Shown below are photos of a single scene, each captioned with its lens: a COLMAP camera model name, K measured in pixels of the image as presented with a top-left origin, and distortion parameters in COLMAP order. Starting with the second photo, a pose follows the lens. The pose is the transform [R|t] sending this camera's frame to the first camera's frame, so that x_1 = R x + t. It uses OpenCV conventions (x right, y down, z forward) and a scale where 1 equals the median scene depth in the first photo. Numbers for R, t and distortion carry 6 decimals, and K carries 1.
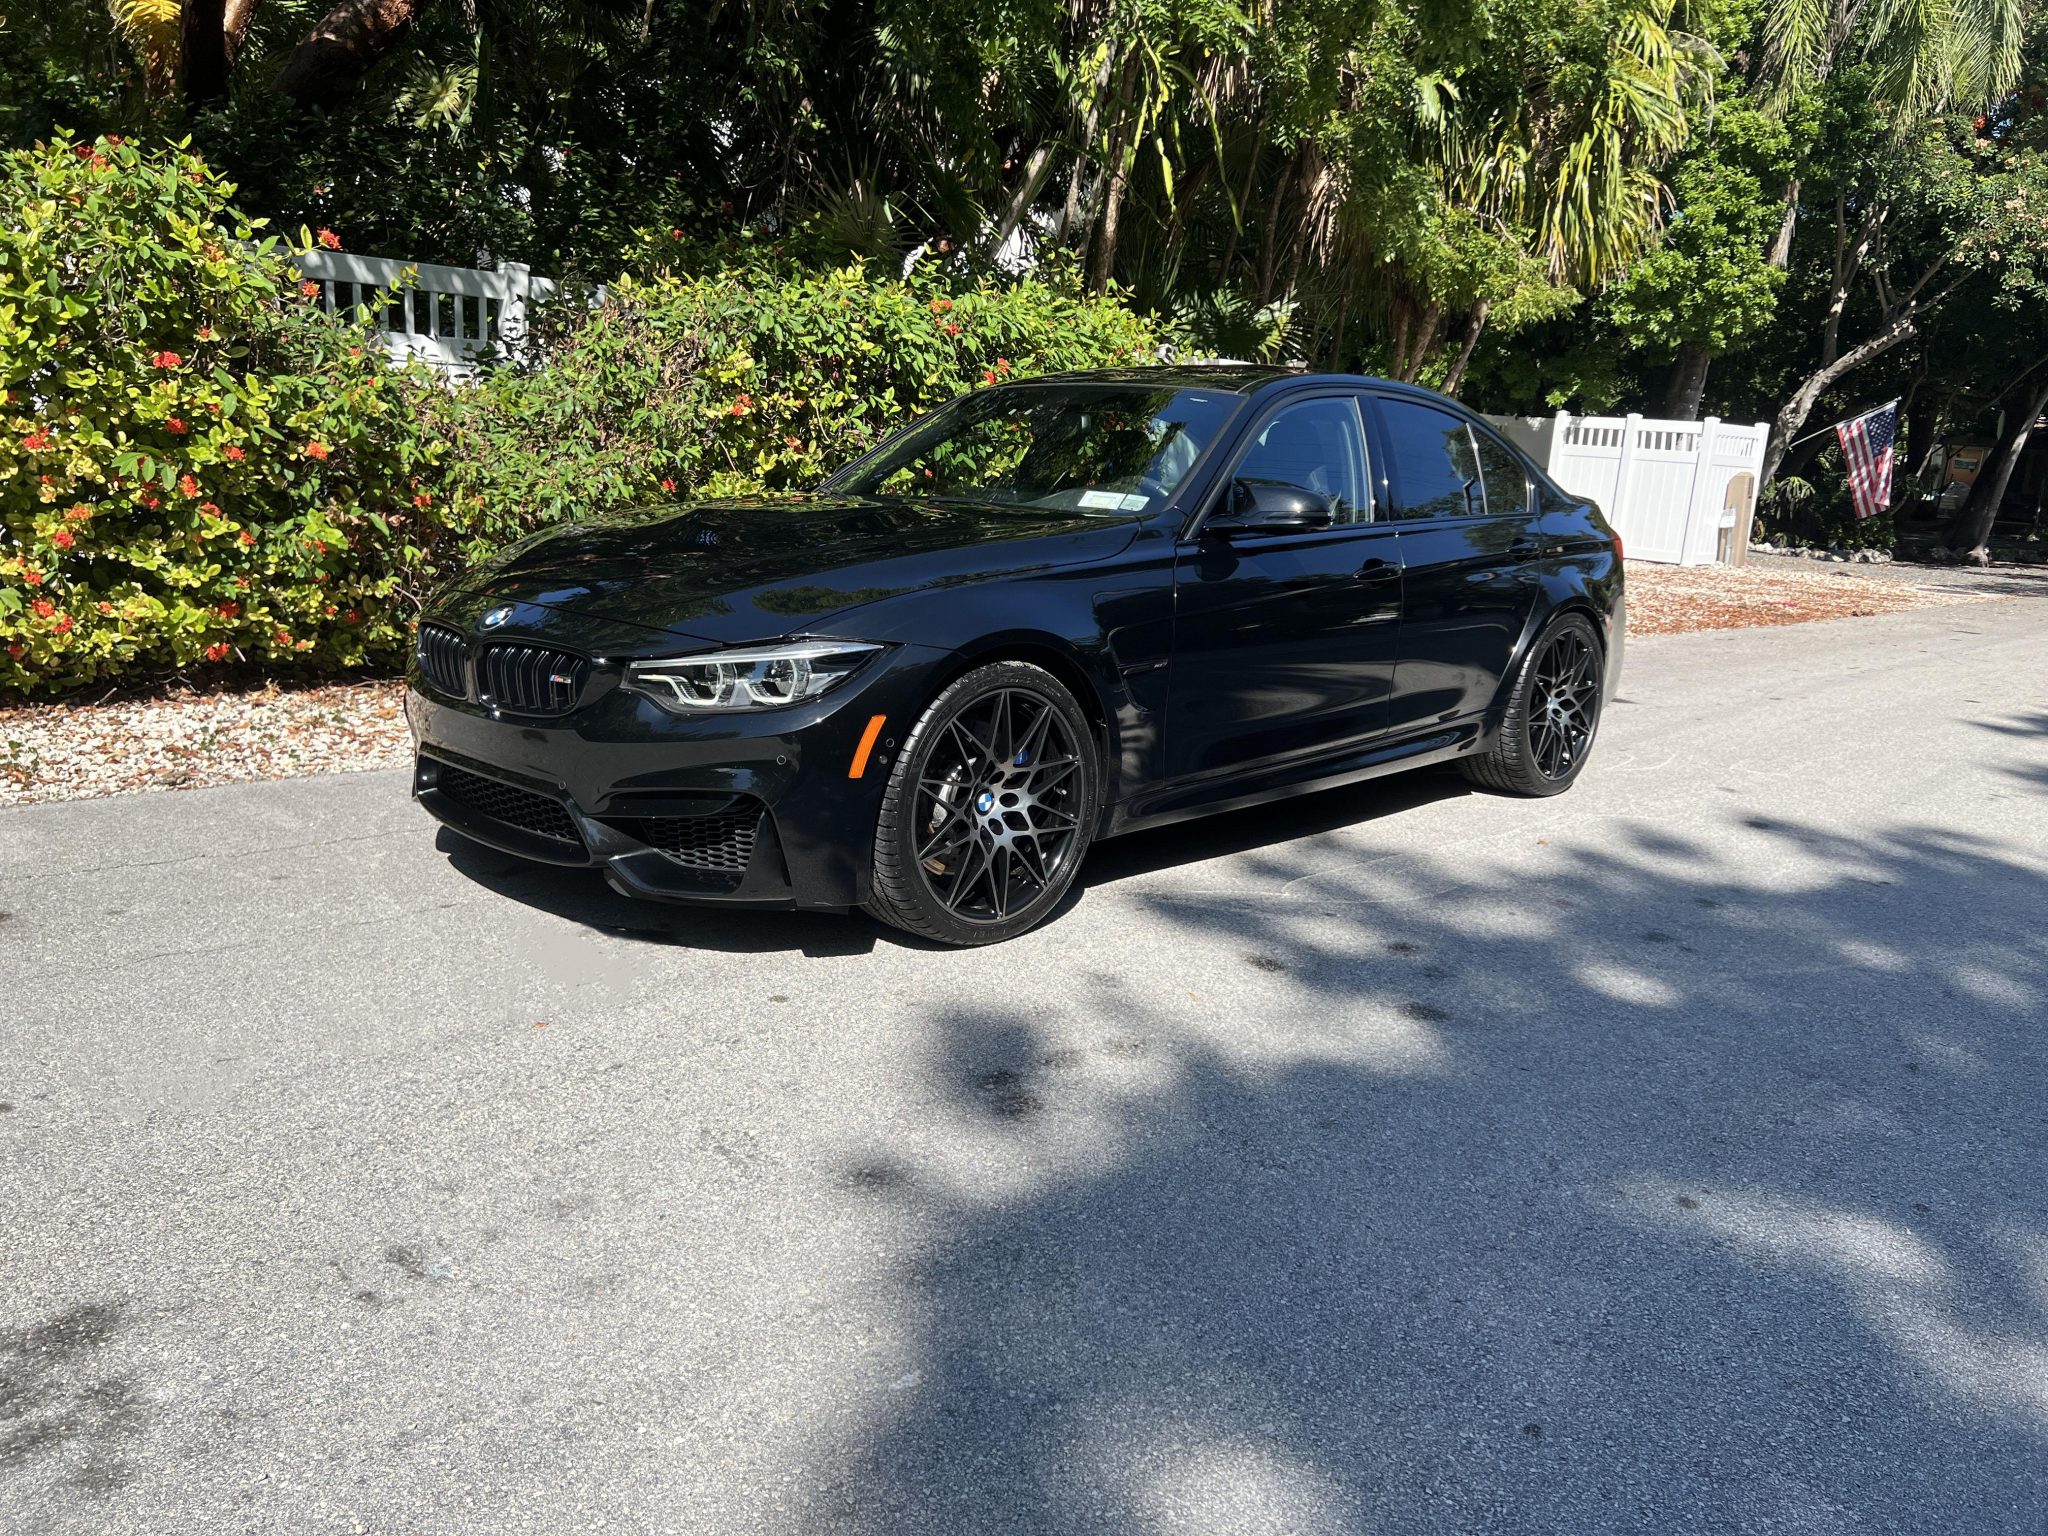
lens RADIAL K [[1547.4, 0, 977.1], [0, 1547.4, 752.6], [0, 0, 1]] dist [0.058656, -0.059670]
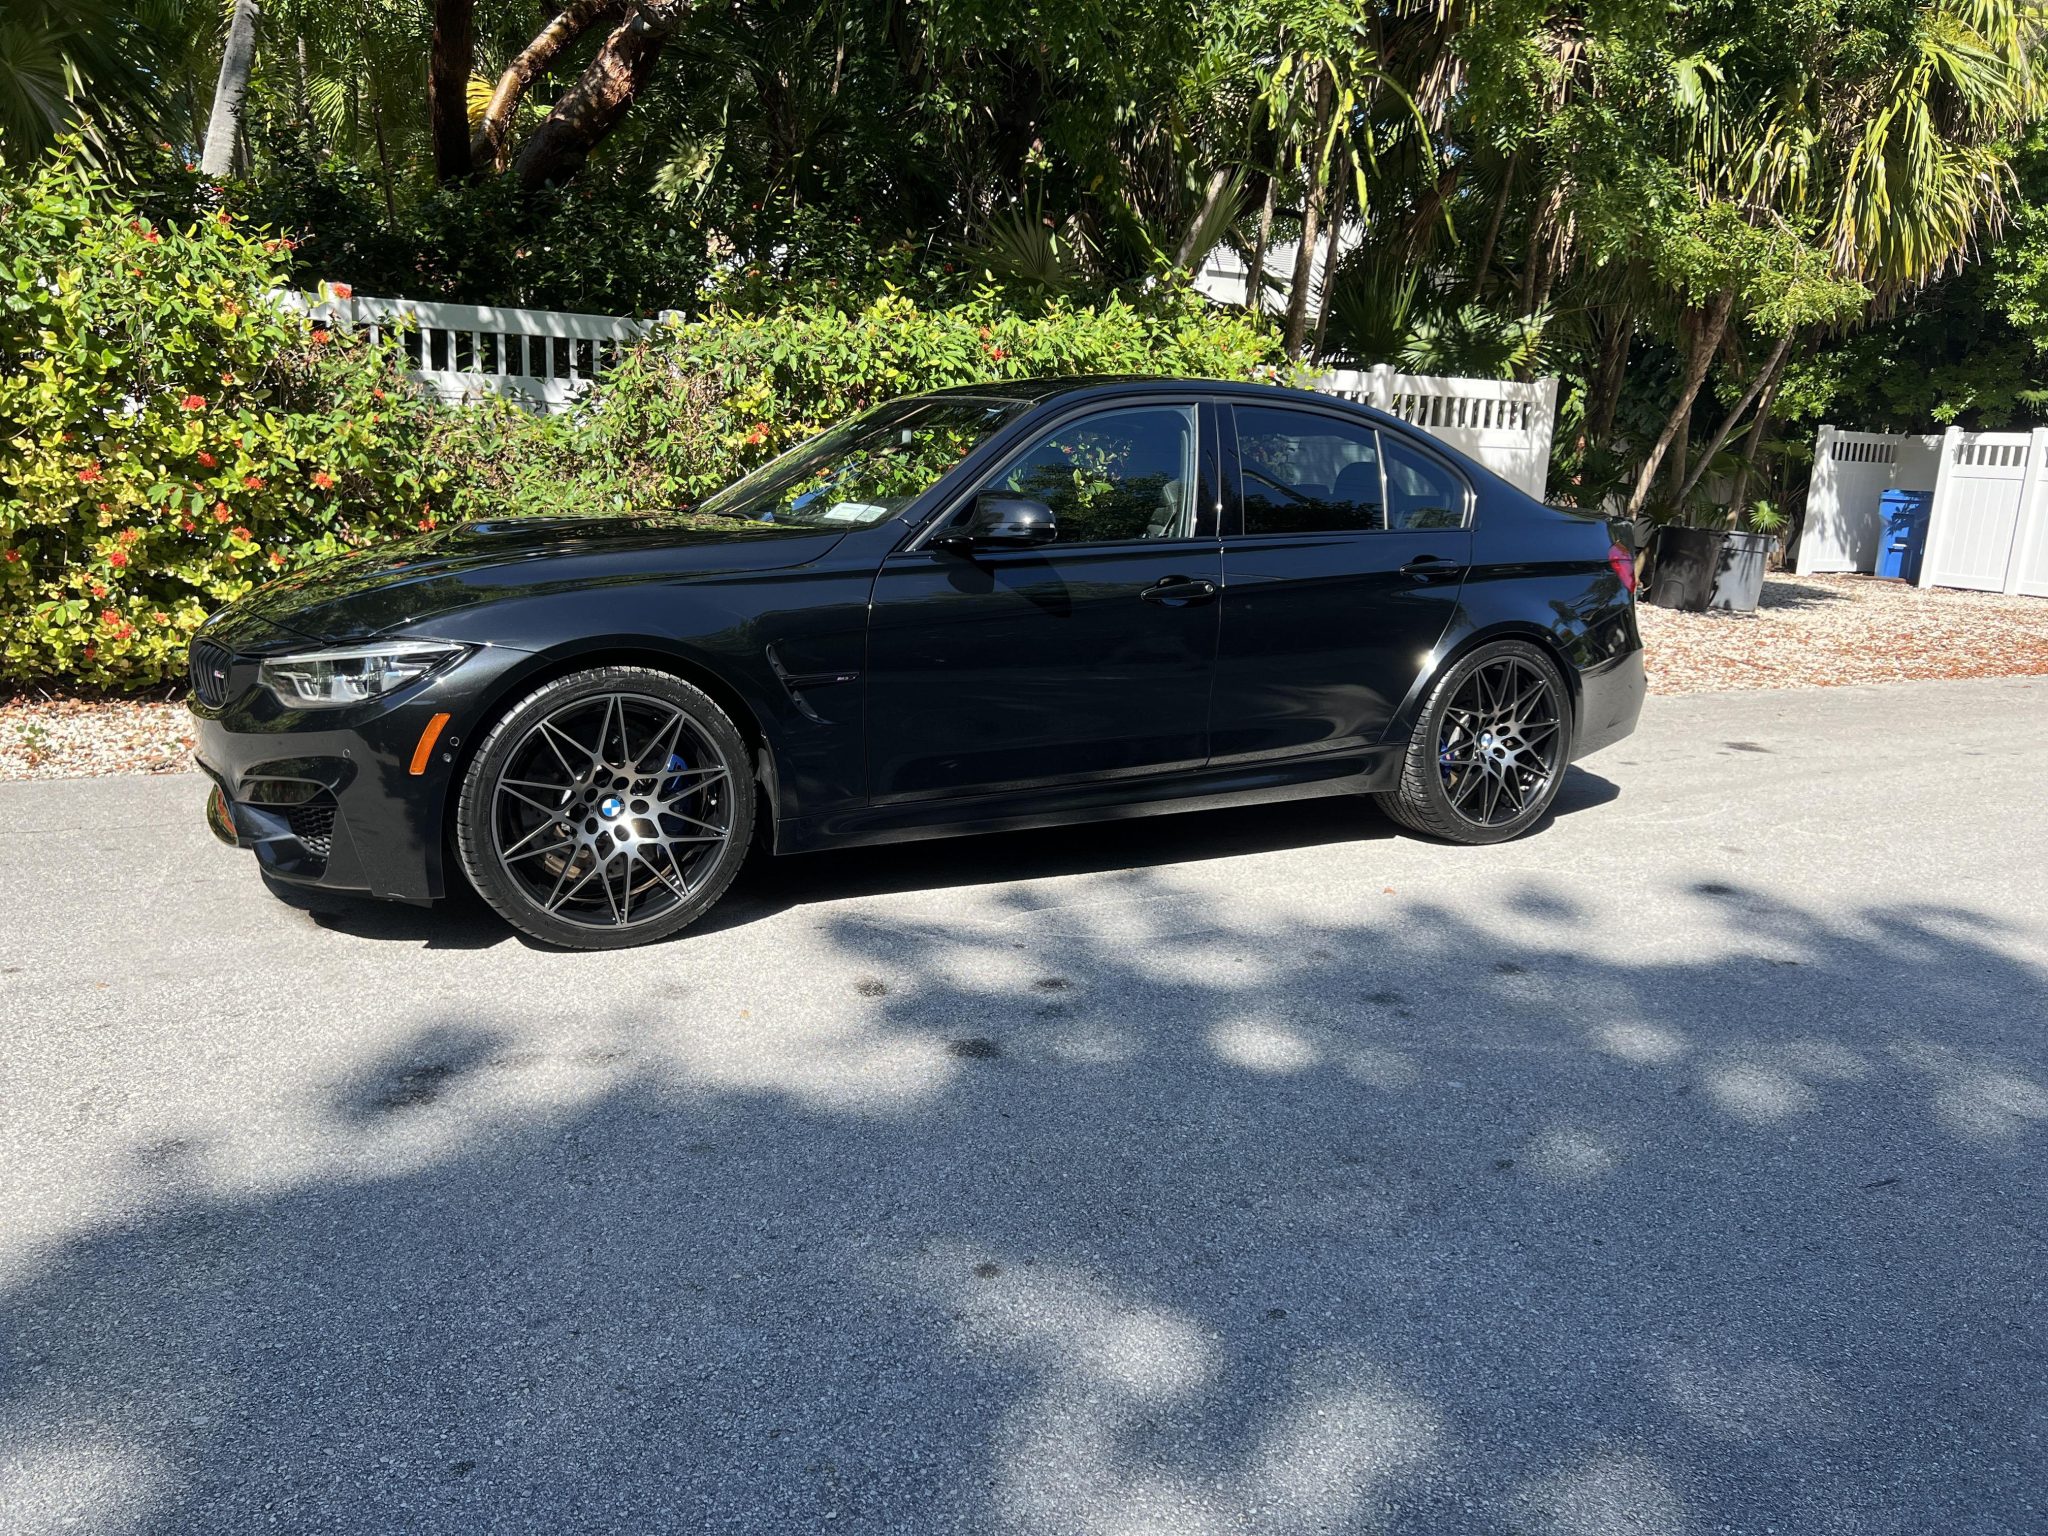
lens RADIAL K [[1547.4, 0, 1023.1], [0, 1547.4, 747.8], [0, 0, 1]] dist [0.058656, -0.059670]
pose [[0.958663, 0.033006, -0.282624, 0.373265], [-0.041405, 0.998859, -0.023795, 0.004256], [0.281516, 0.034514, 0.958936, 0.073259]]
